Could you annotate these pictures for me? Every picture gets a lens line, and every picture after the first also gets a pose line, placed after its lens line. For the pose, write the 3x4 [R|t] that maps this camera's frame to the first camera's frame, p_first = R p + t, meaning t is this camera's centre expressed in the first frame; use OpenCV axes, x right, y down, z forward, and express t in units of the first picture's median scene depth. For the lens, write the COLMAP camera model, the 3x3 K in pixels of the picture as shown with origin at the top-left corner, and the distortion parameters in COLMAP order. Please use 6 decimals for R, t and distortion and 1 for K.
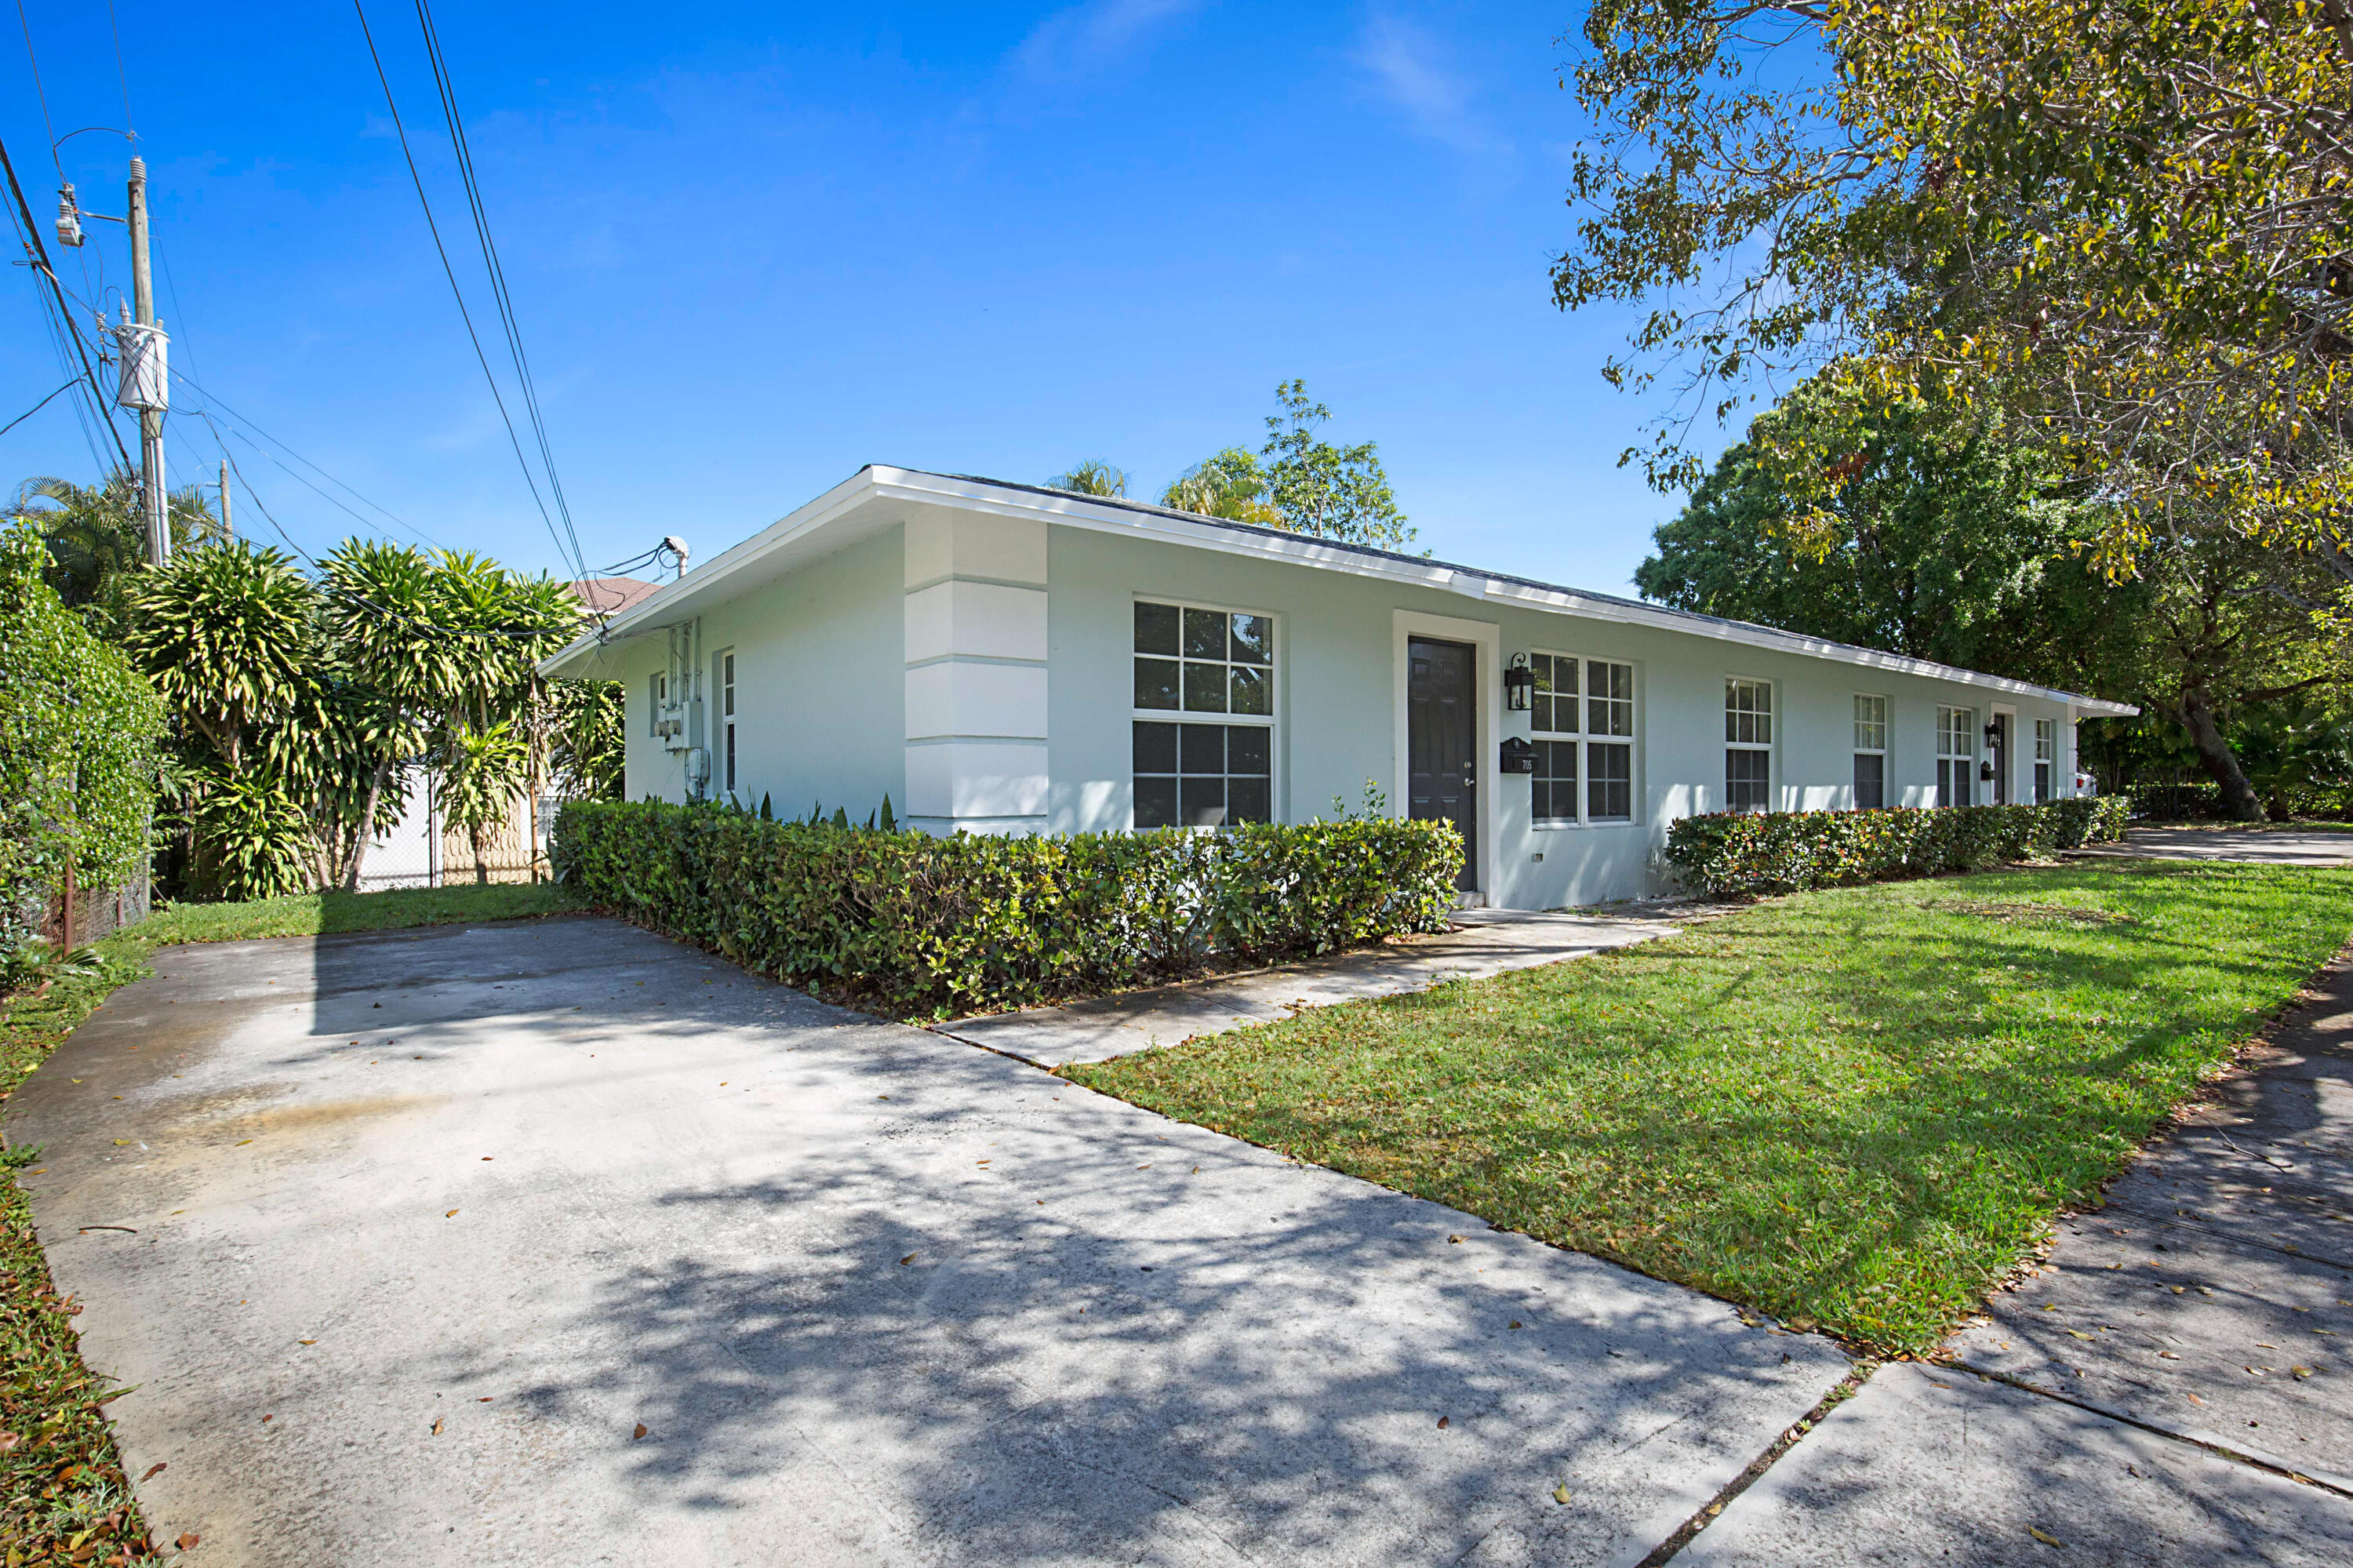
lens RADIAL K [[1104.6, 0, 1171.8], [0, 1104.6, 784.3], [0, 0, 1]] dist [-0.027907, 0.005342]
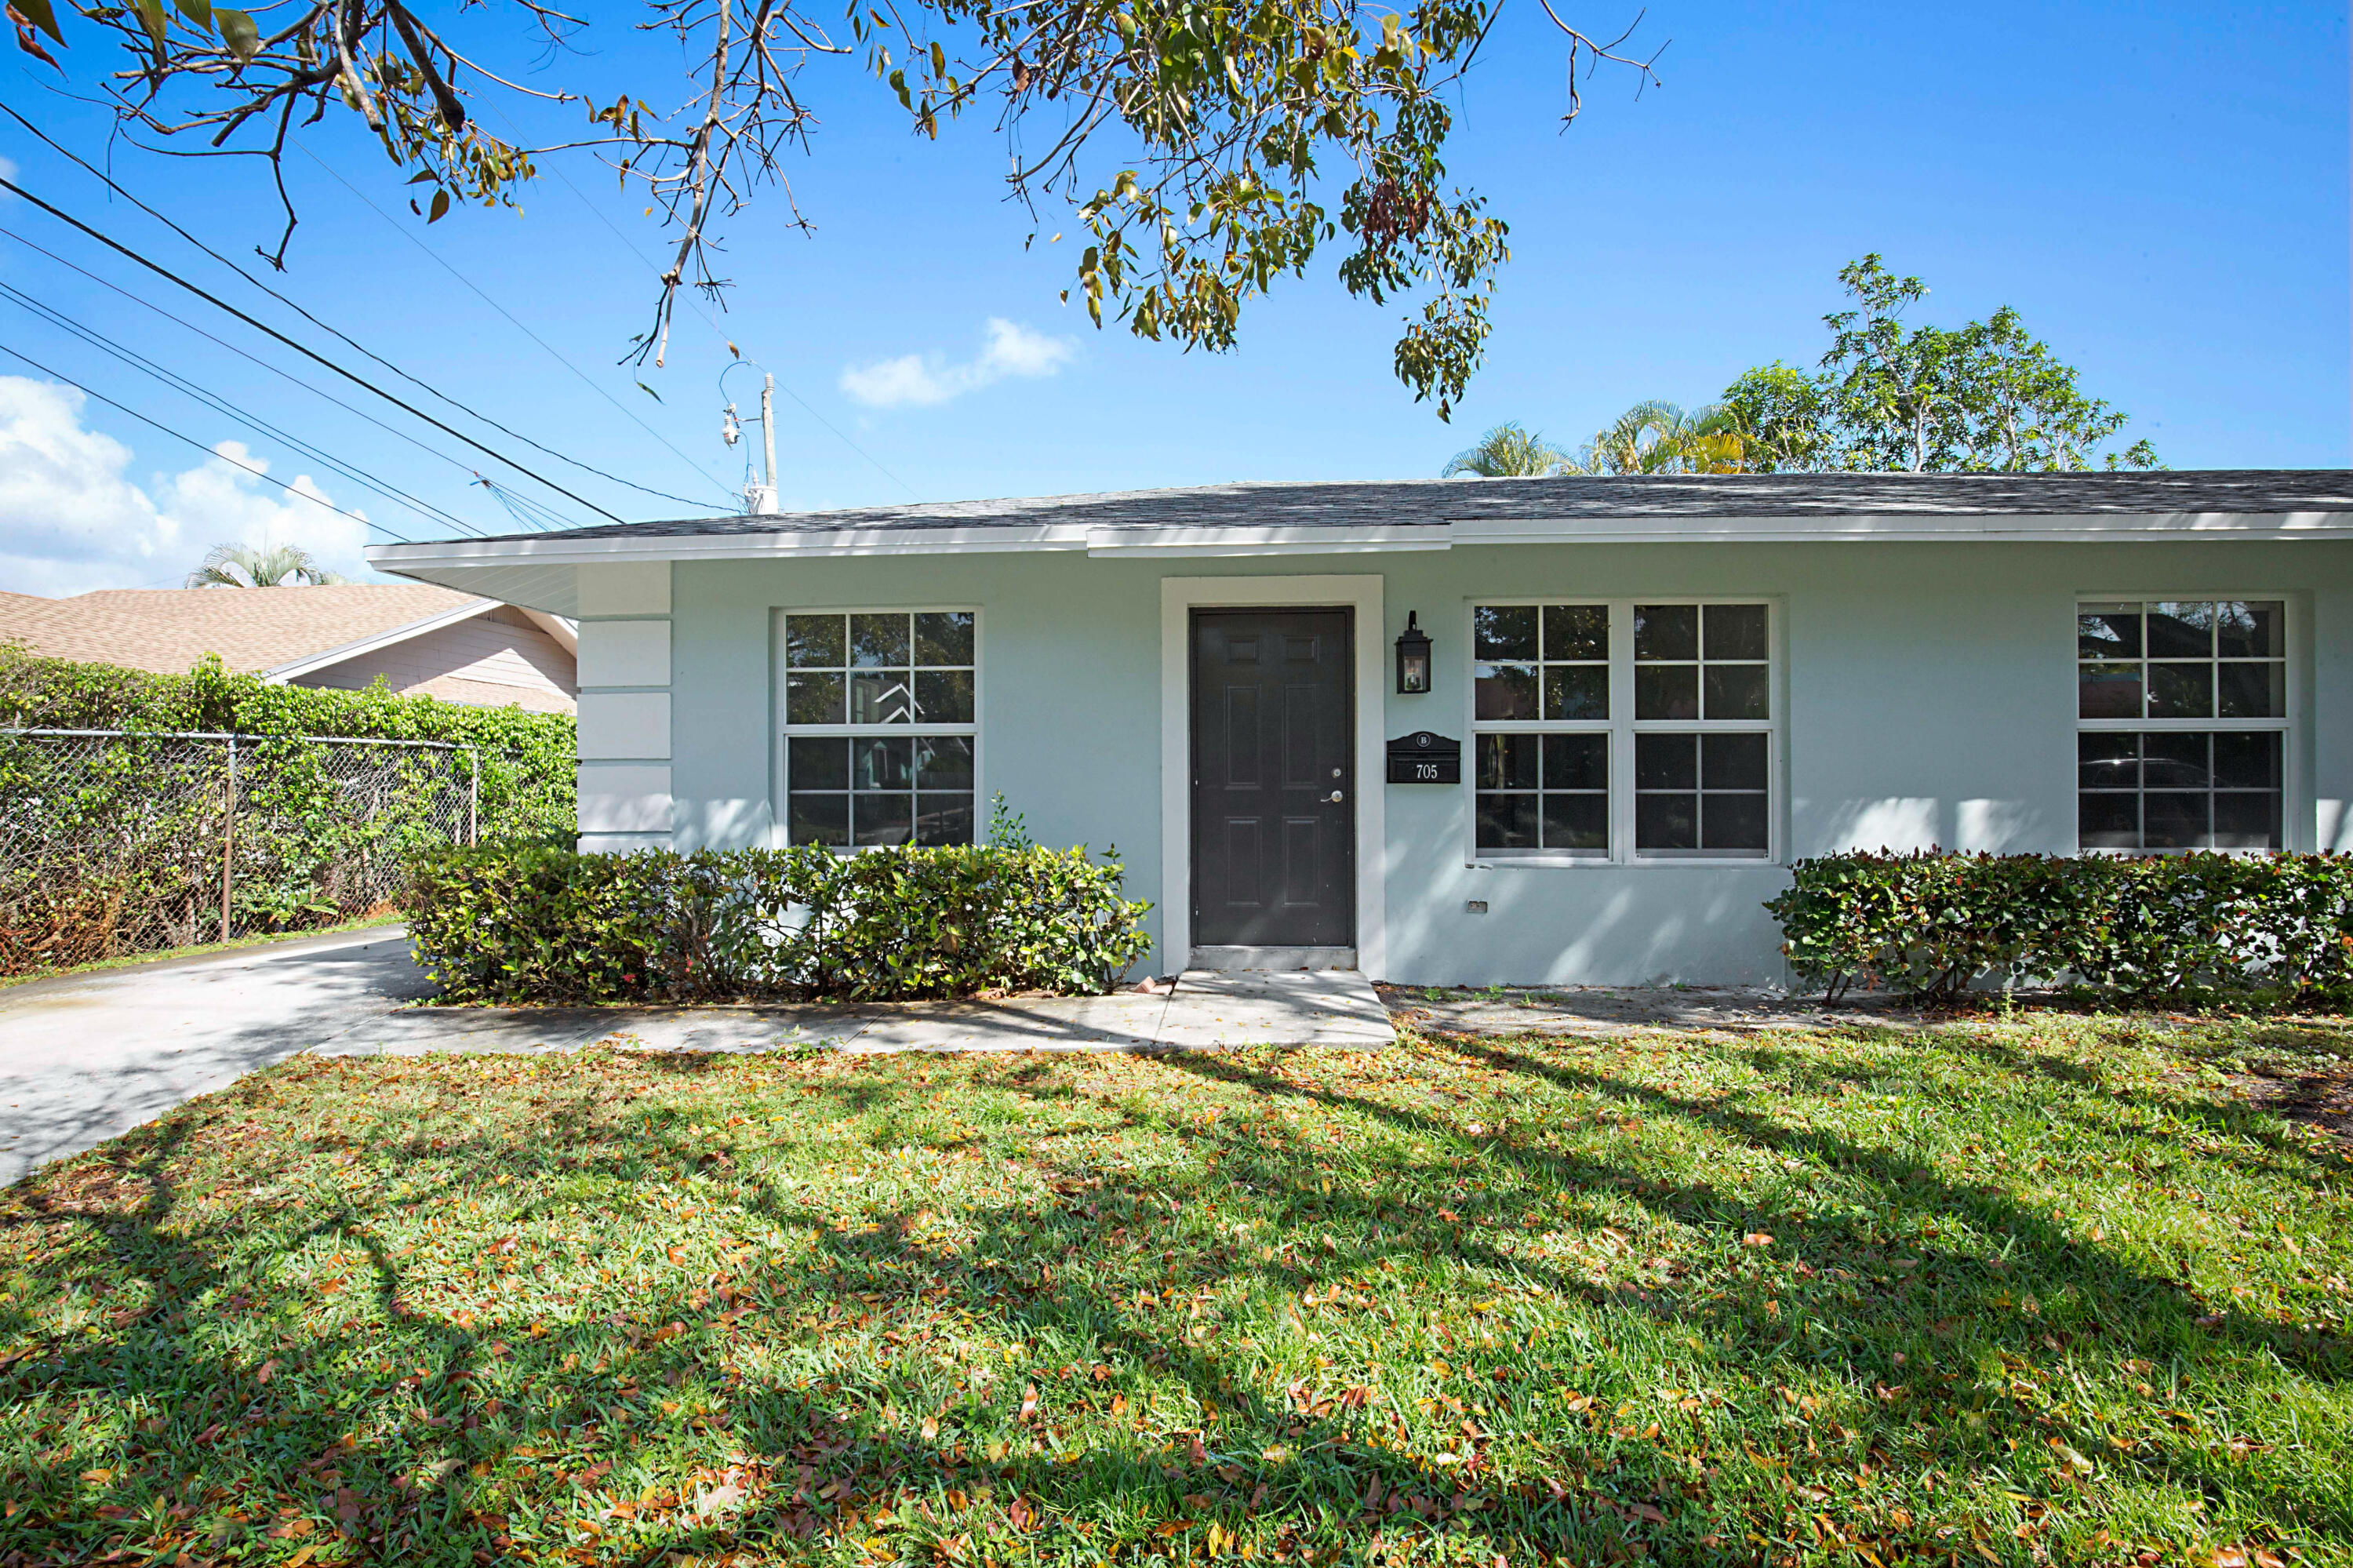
lens RADIAL K [[1080.9, 0, 1172.8], [0, 1080.9, 791.0], [0, 0, 1]] dist [-0.025522, 0.000375]
pose [[0.743282, -0.006311, -0.668949, 0.661078], [0.004218, 0.999980, -0.004749, -0.002813], [0.668965, 0.000708, 0.743294, 0.394649]]
